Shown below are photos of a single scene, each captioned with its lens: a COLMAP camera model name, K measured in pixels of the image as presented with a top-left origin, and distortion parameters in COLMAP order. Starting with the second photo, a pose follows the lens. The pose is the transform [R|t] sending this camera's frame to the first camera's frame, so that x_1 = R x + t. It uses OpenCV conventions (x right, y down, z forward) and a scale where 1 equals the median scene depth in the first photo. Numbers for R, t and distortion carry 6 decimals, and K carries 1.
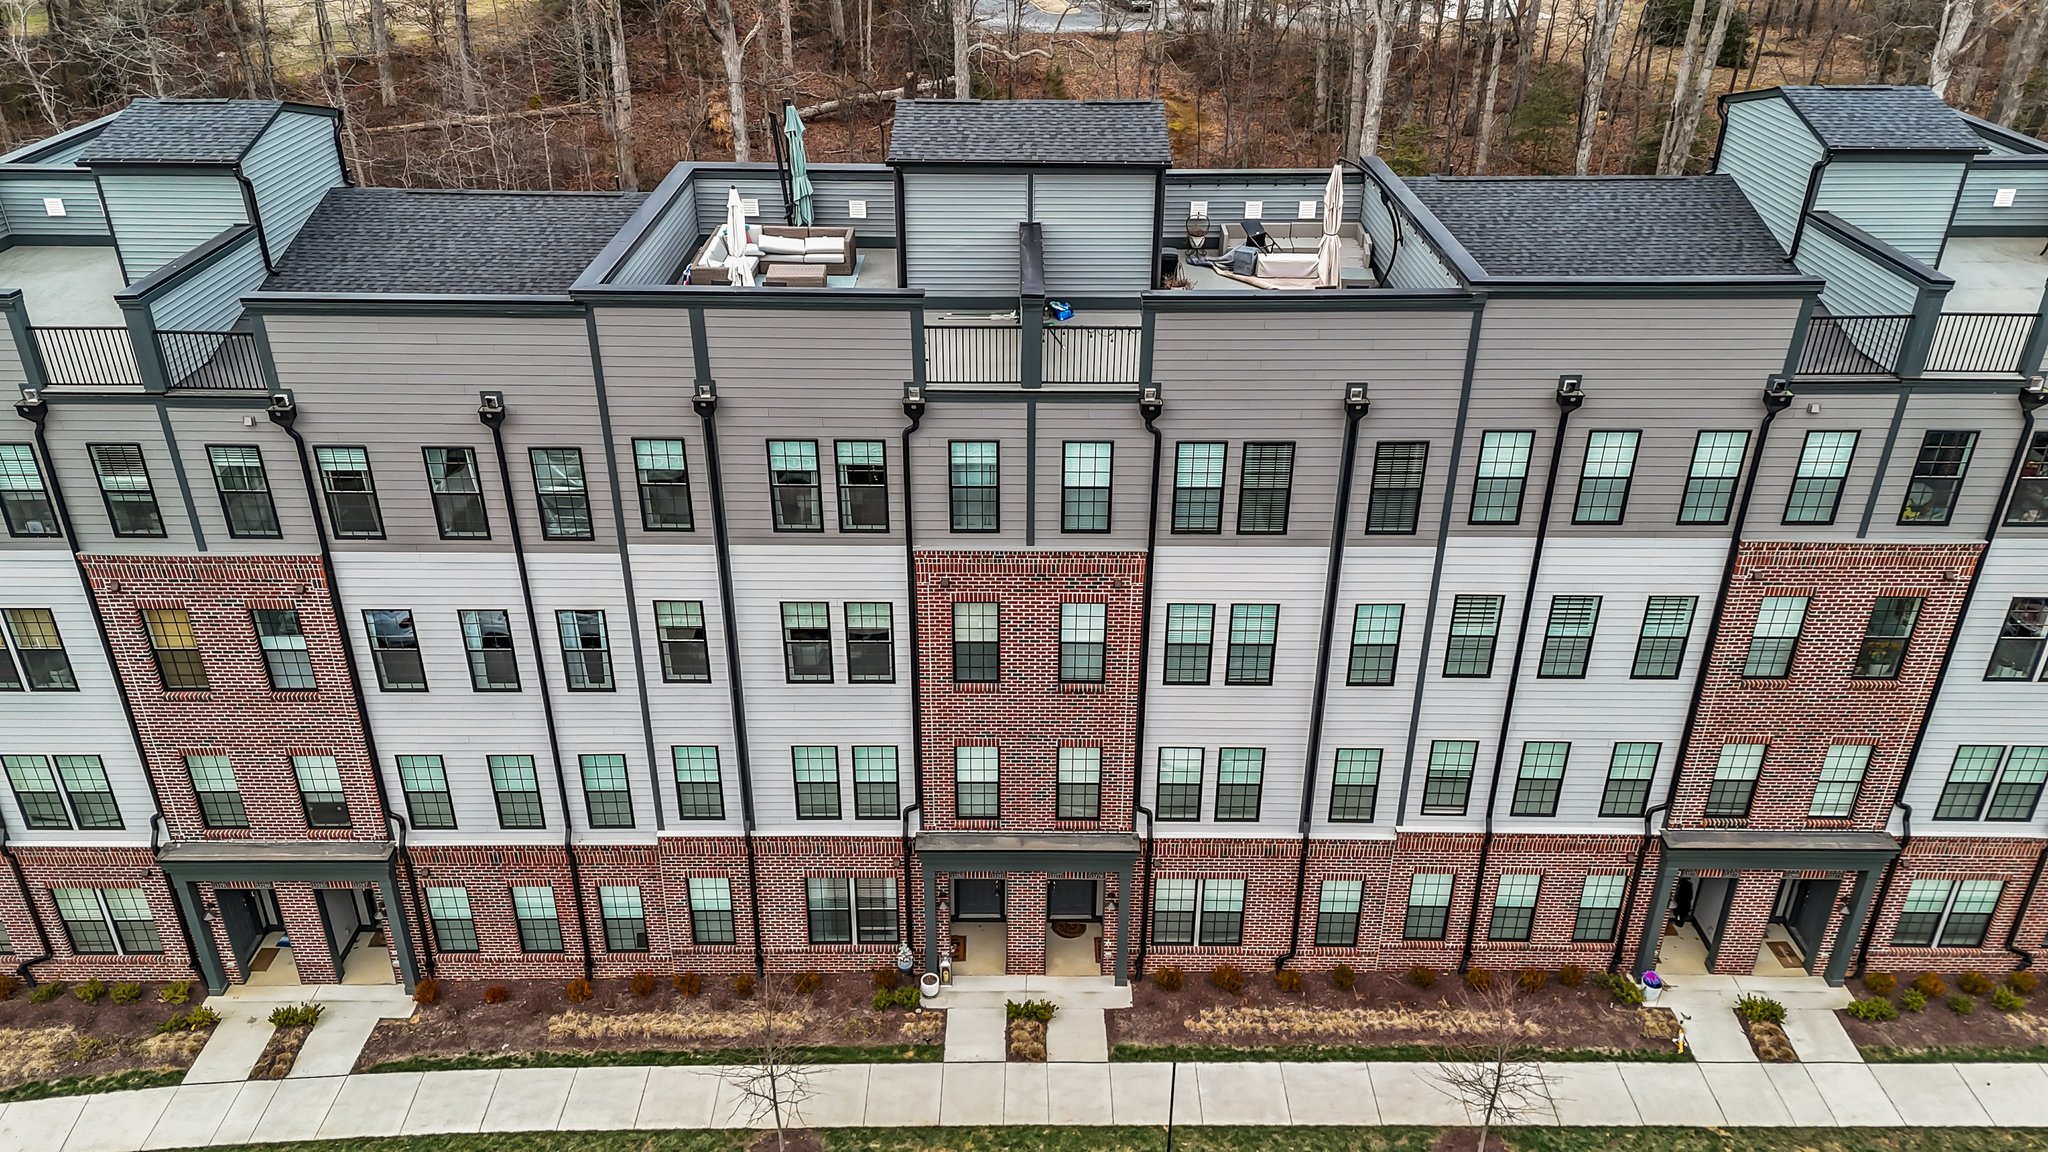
lens RADIAL K [[1490.4, 0, 1024.0], [0, 1490.4, 576.0], [0, 0, 1]] dist [0.123976, -0.123728]
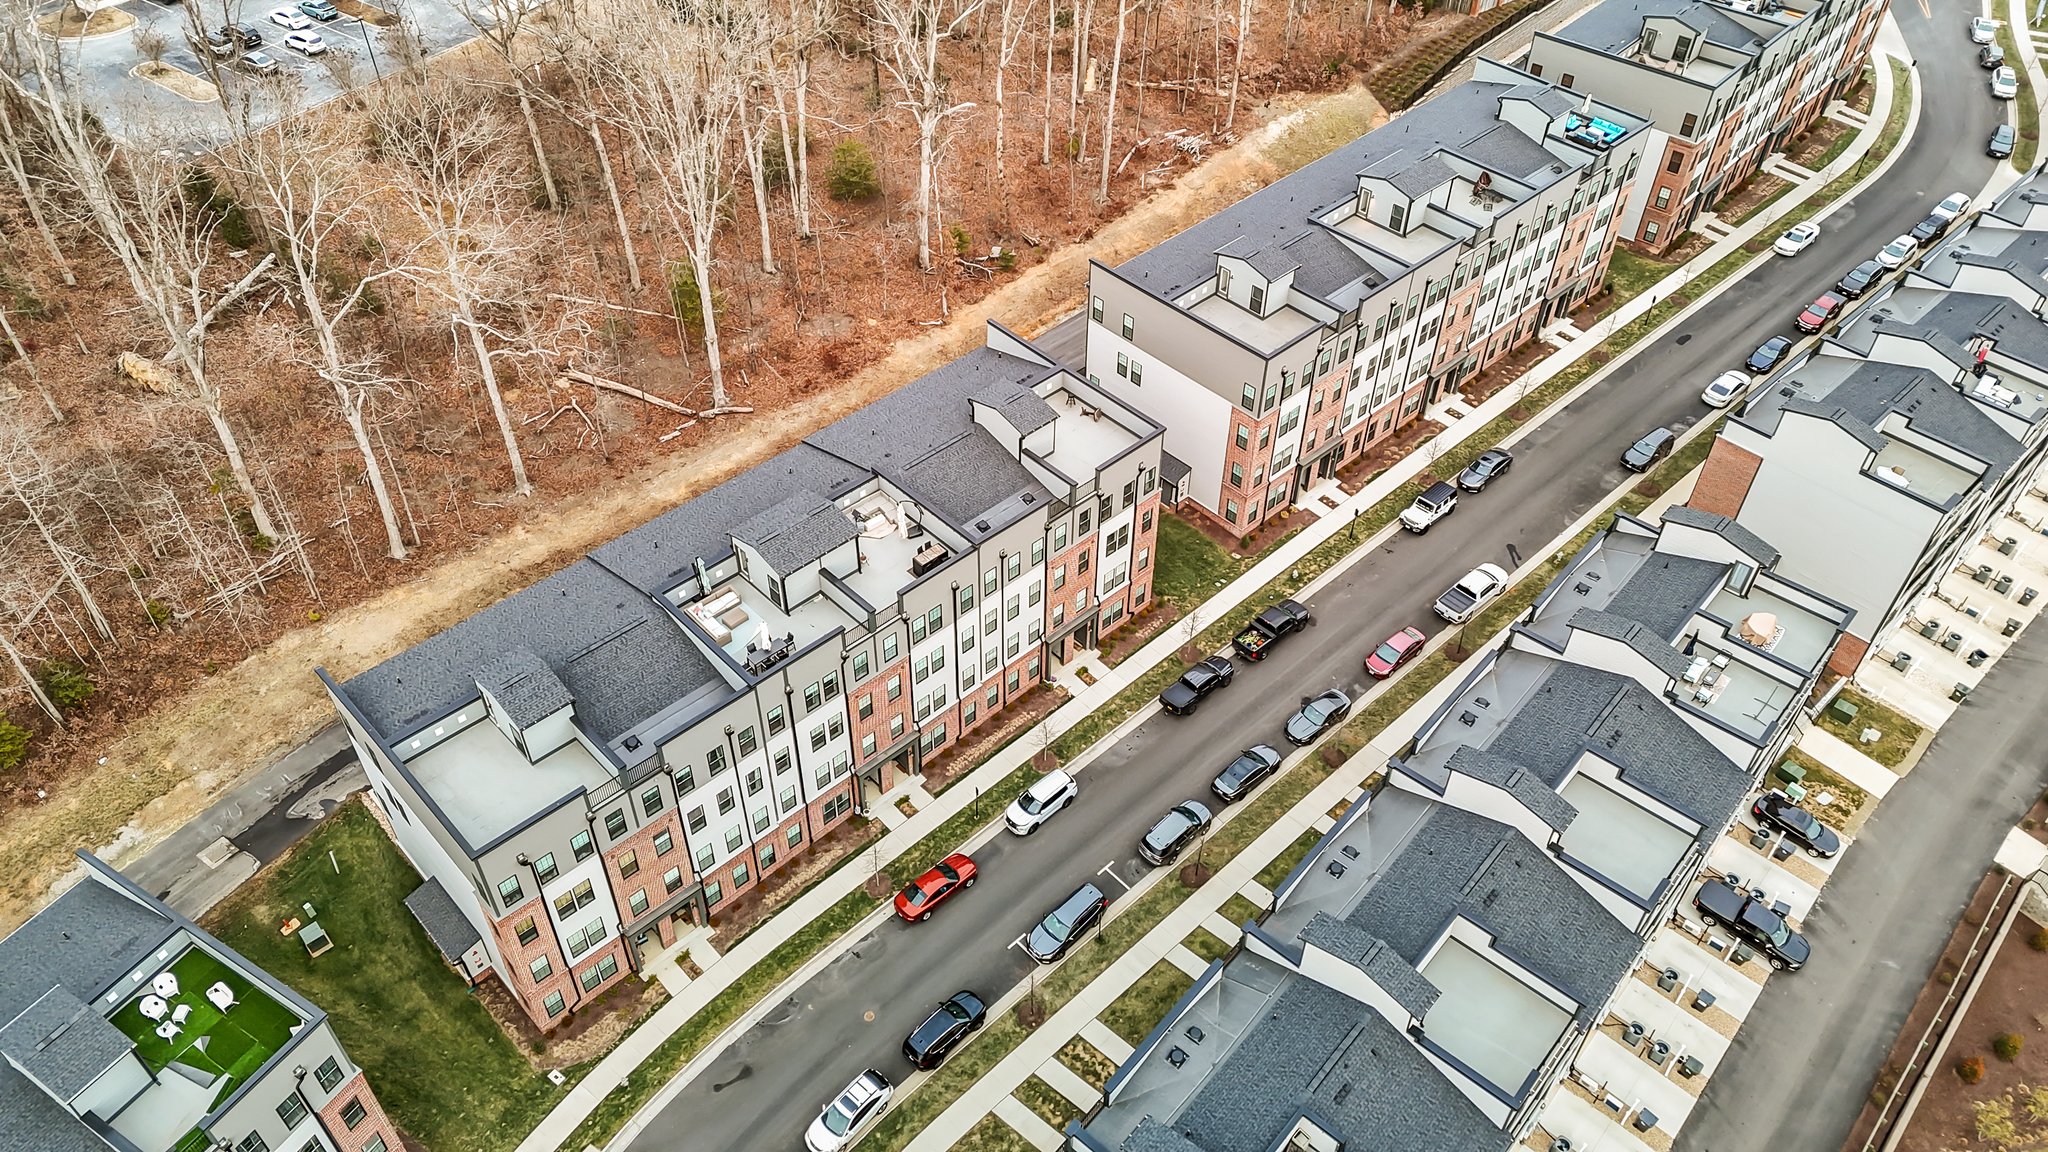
lens RADIAL K [[1490.4, 0, 1024.0], [0, 1490.4, 576.0], [0, 0, 1]] dist [0.123976, -0.123728]
pose [[0.729405, -0.474263, 0.492994, -1.081476], [0.320186, 0.873539, 0.366621, -1.107002], [-0.604524, -0.109565, 0.789016, -1.400219]]
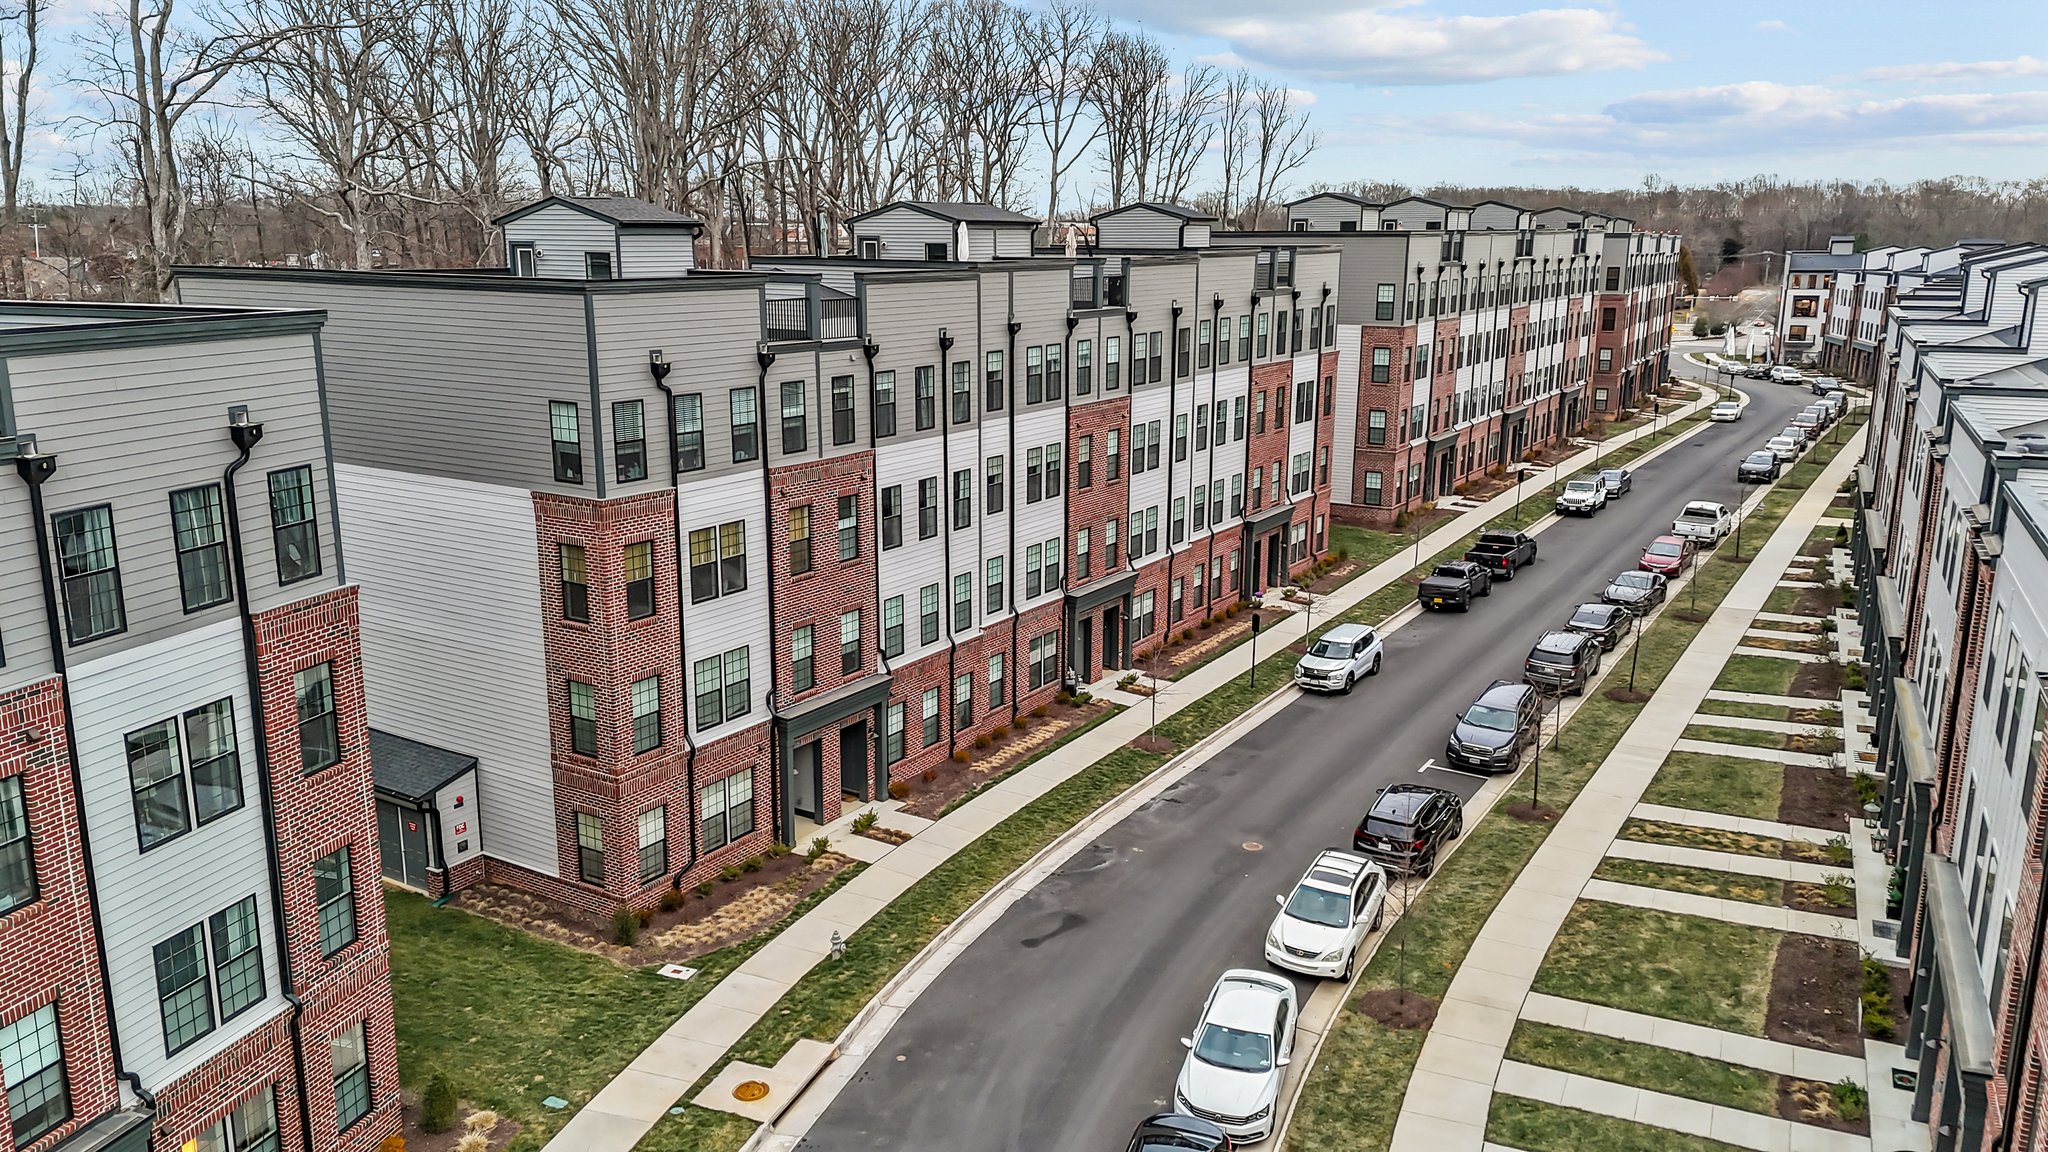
lens RADIAL K [[1490.4, 0, 1024.0], [0, 1490.4, 576.0], [0, 0, 1]] dist [0.123976, -0.123728]
pose [[0.532738, -0.192284, 0.824146, -1.549324], [0.399656, 0.915573, -0.044727, 0.217942], [-0.745966, 0.353203, 0.564608, 0.073859]]
